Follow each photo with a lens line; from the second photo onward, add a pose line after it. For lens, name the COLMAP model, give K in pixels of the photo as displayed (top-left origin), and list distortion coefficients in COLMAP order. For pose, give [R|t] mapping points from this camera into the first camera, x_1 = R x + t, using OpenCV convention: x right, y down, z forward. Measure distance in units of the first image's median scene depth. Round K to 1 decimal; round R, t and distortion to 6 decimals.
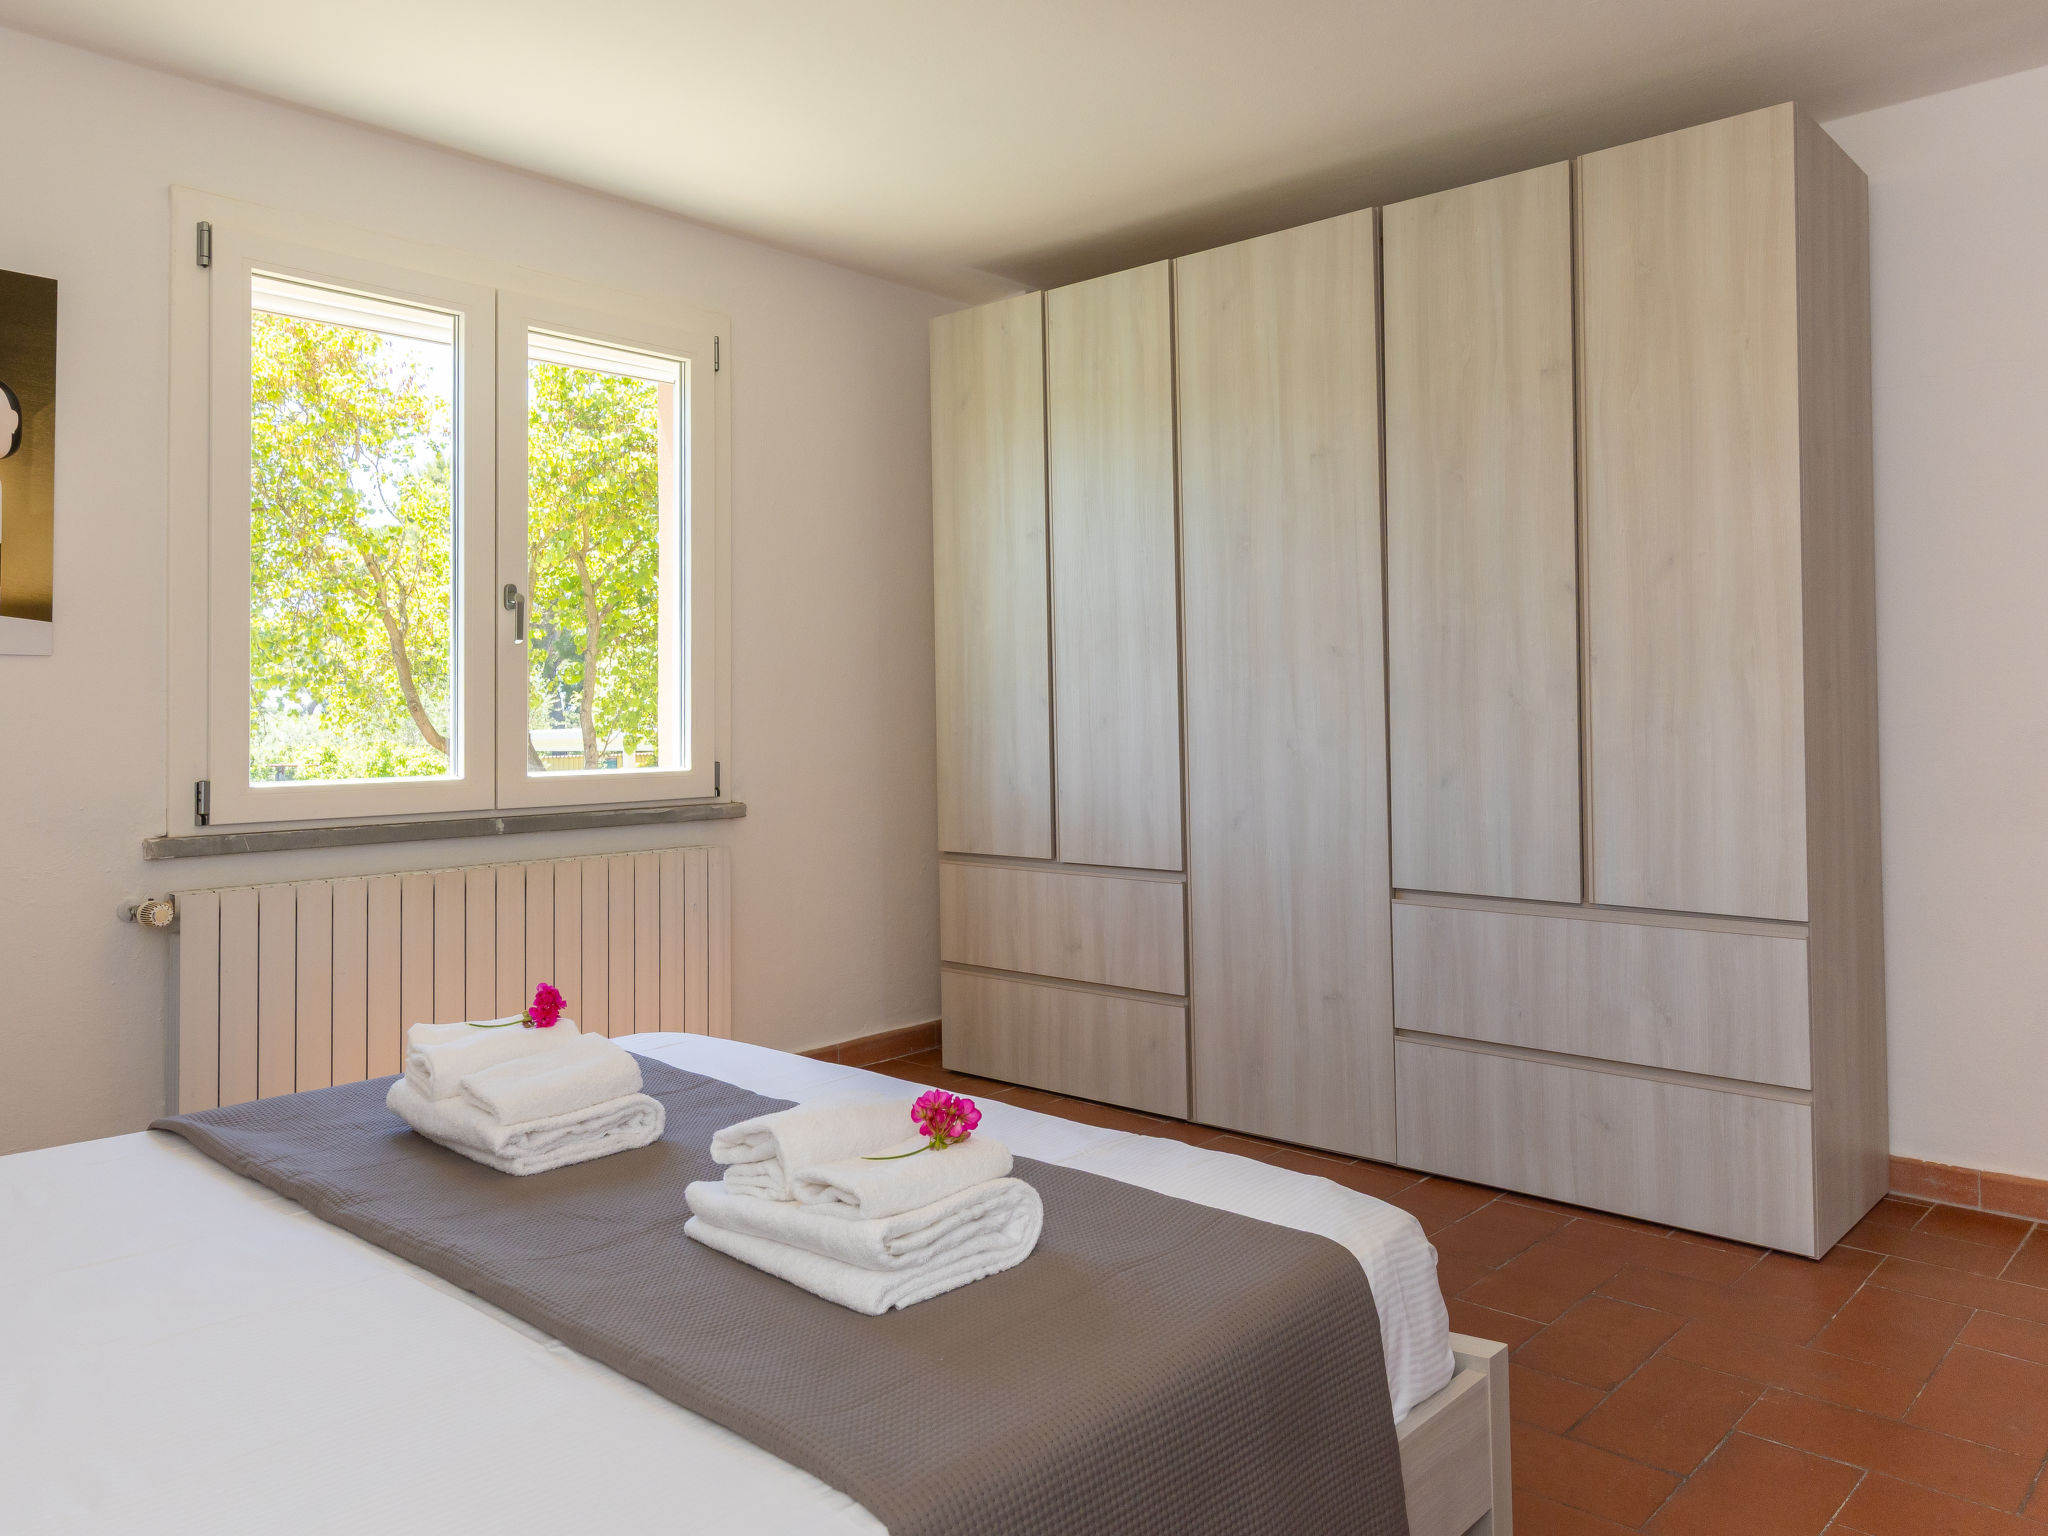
lens RADIAL K [[1477.0, 0, 1023.3], [0, 1477.0, 688.4], [0, 0, 1]] dist [-0.000610, -0.001213]
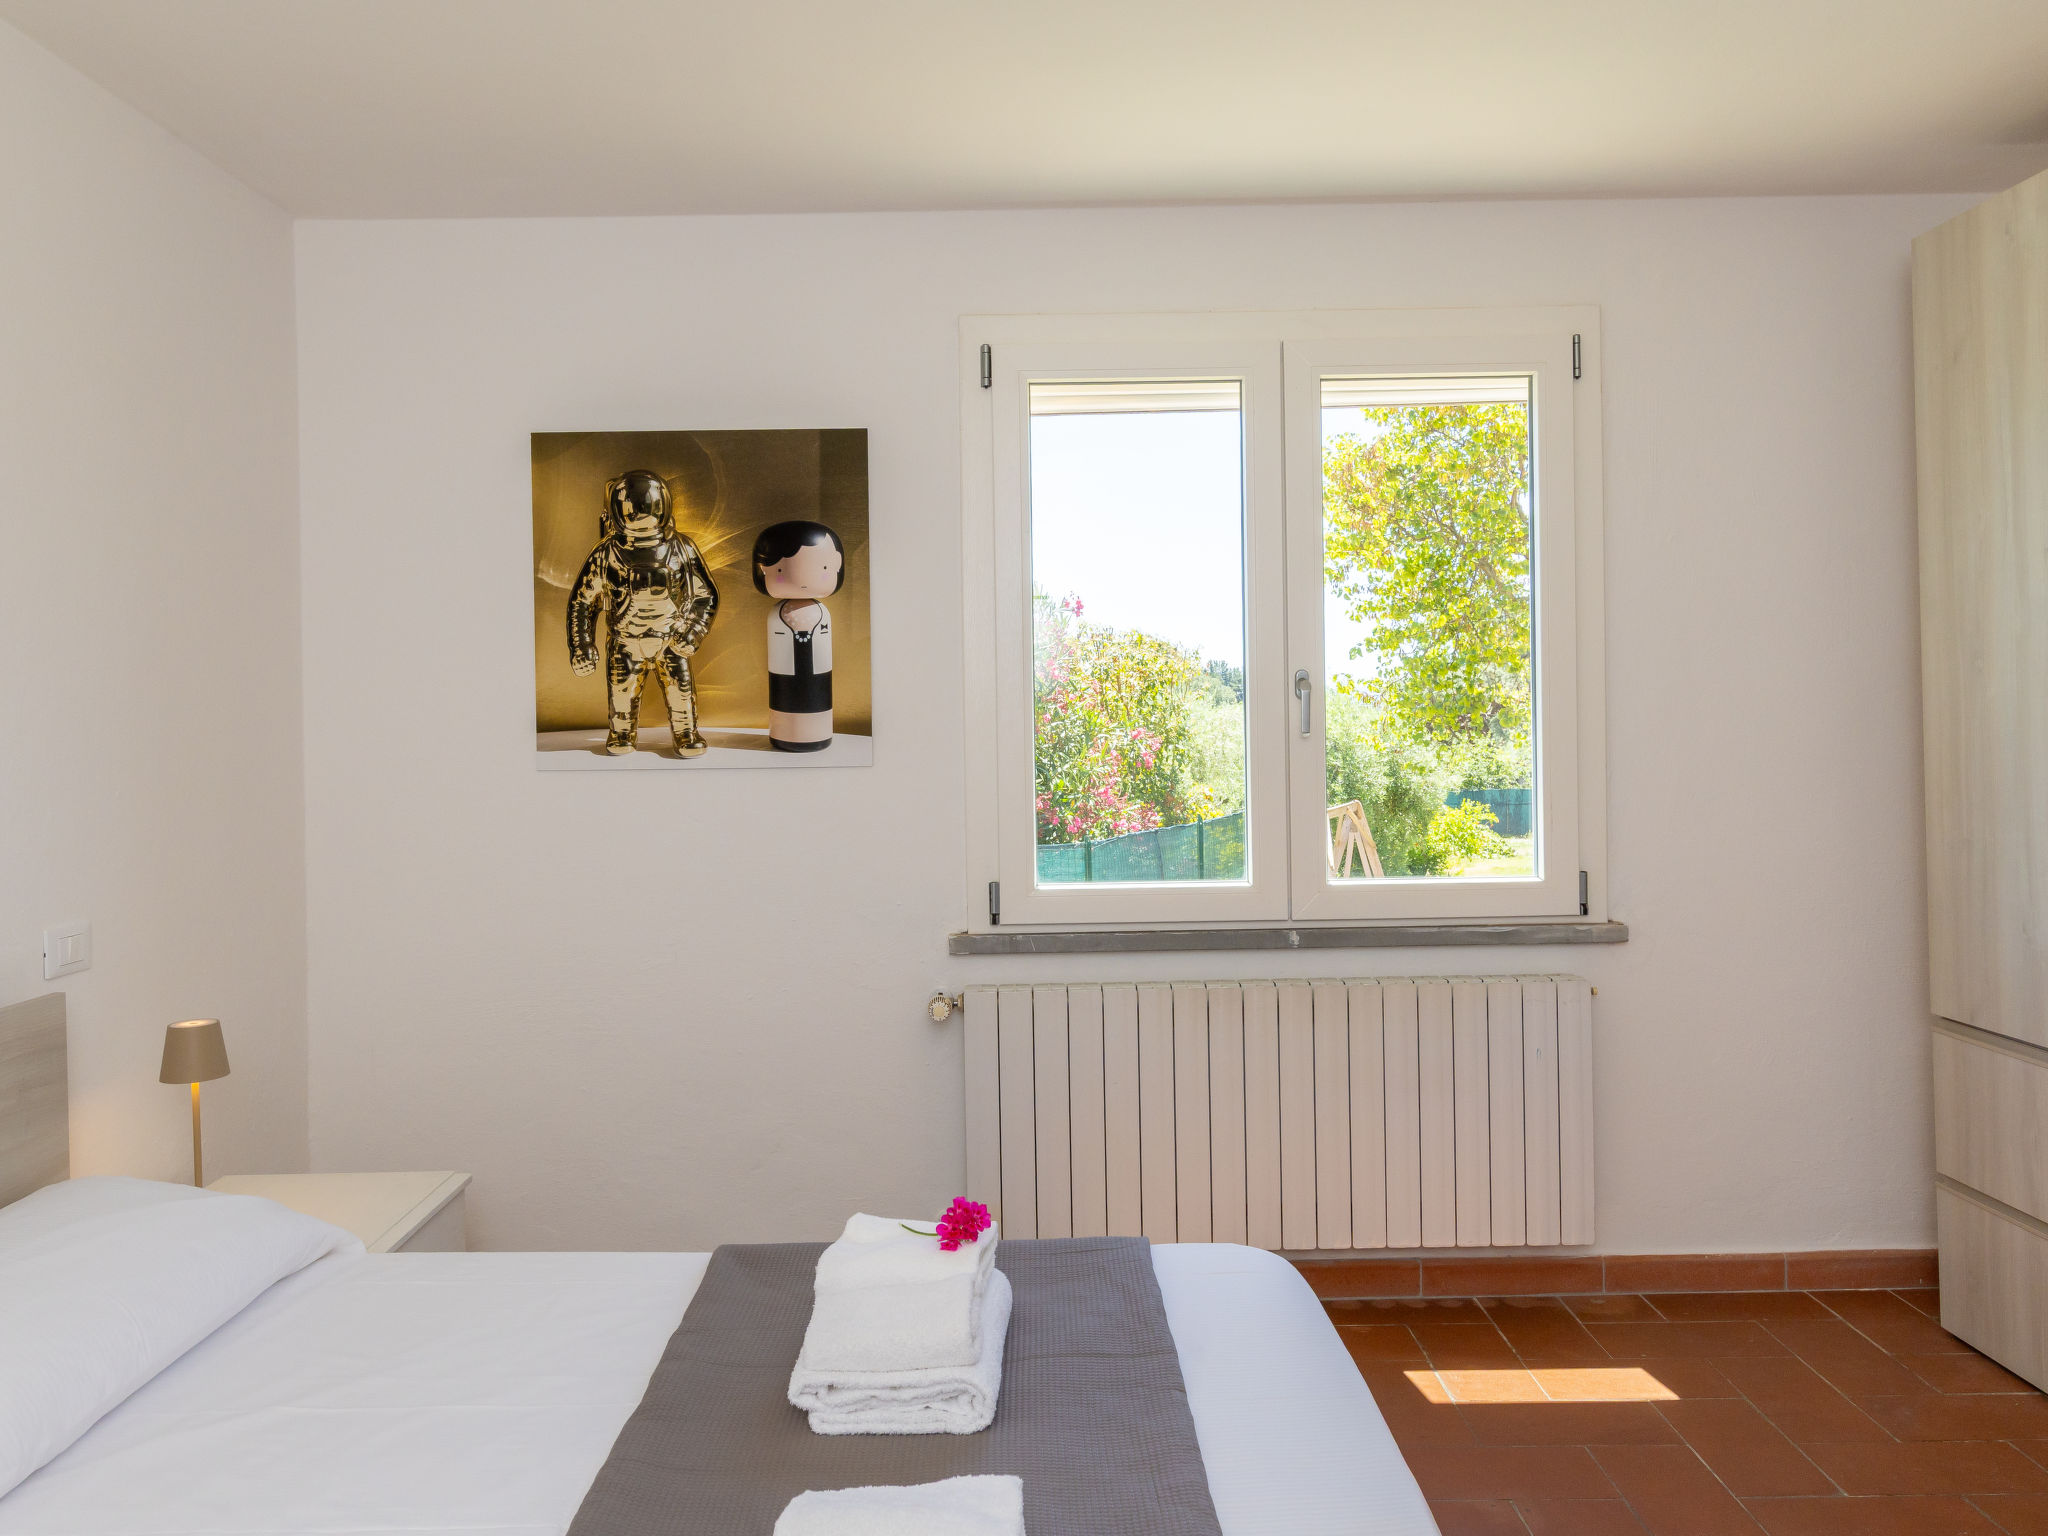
lens RADIAL K [[1523.2, 0, 900.4], [0, 1523.2, 764.7], [0, 0, 1]] dist [0.009443, 0.004186]
pose [[0.673540, 0.002850, -0.739145, 0.197042], [0.026143, 0.999275, 0.027675, -0.051751], [0.738688, -0.037963, 0.672977, 0.224232]]
